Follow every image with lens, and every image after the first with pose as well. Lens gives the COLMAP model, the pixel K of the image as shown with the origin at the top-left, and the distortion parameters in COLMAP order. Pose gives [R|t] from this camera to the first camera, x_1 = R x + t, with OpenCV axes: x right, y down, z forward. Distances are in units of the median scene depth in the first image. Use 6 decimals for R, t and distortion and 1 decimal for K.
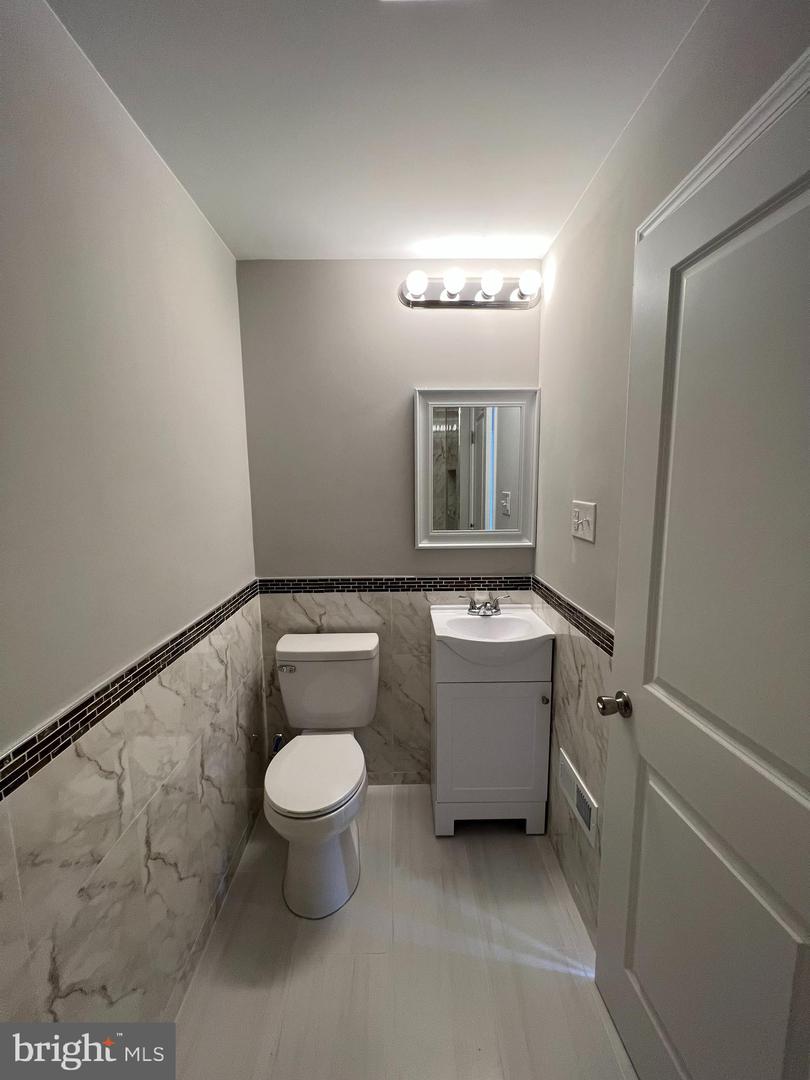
lens RADIAL K [[432.6, 0, 408.1], [0, 432.6, 539.6], [0, 0, 1]] dist [0.001419, 0.000211]
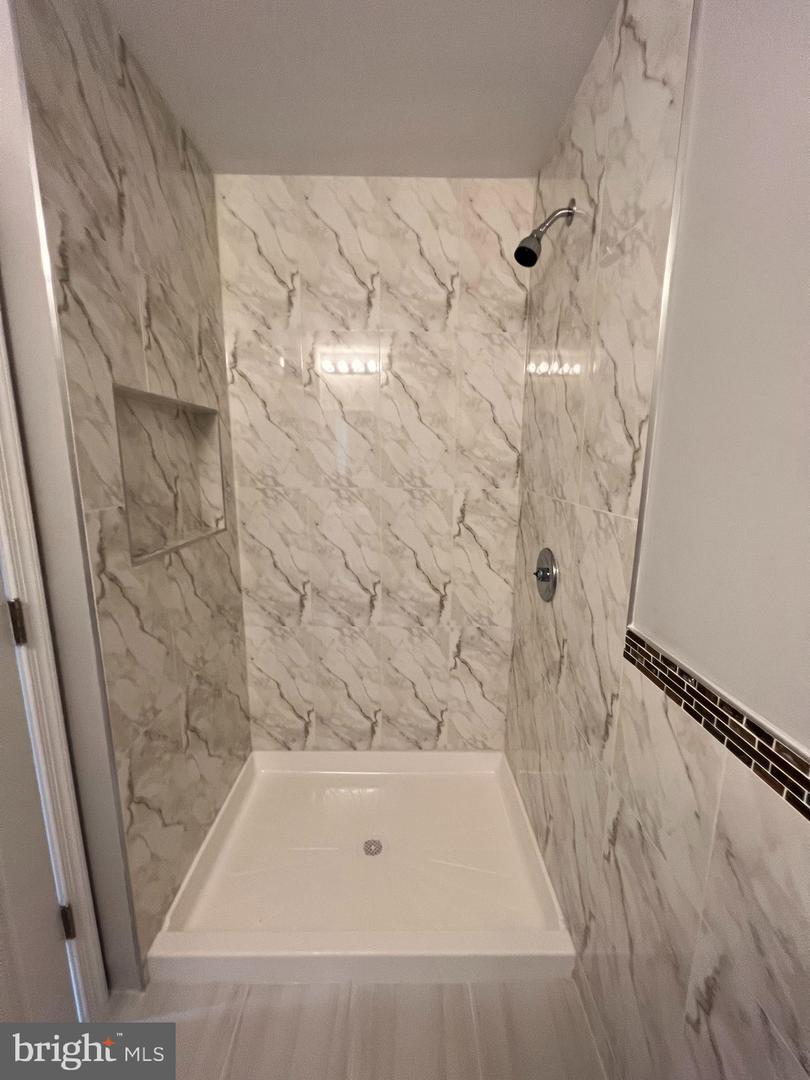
lens RADIAL K [[432.6, 0, 408.1], [0, 432.6, 539.6], [0, 0, 1]] dist [0.001419, 0.000211]
pose [[-0.999489, -0.031787, -0.003477, -0.204659], [-0.031246, 0.947784, 0.317379, -0.095765], [-0.006793, 0.317325, -0.948292, 1.594609]]
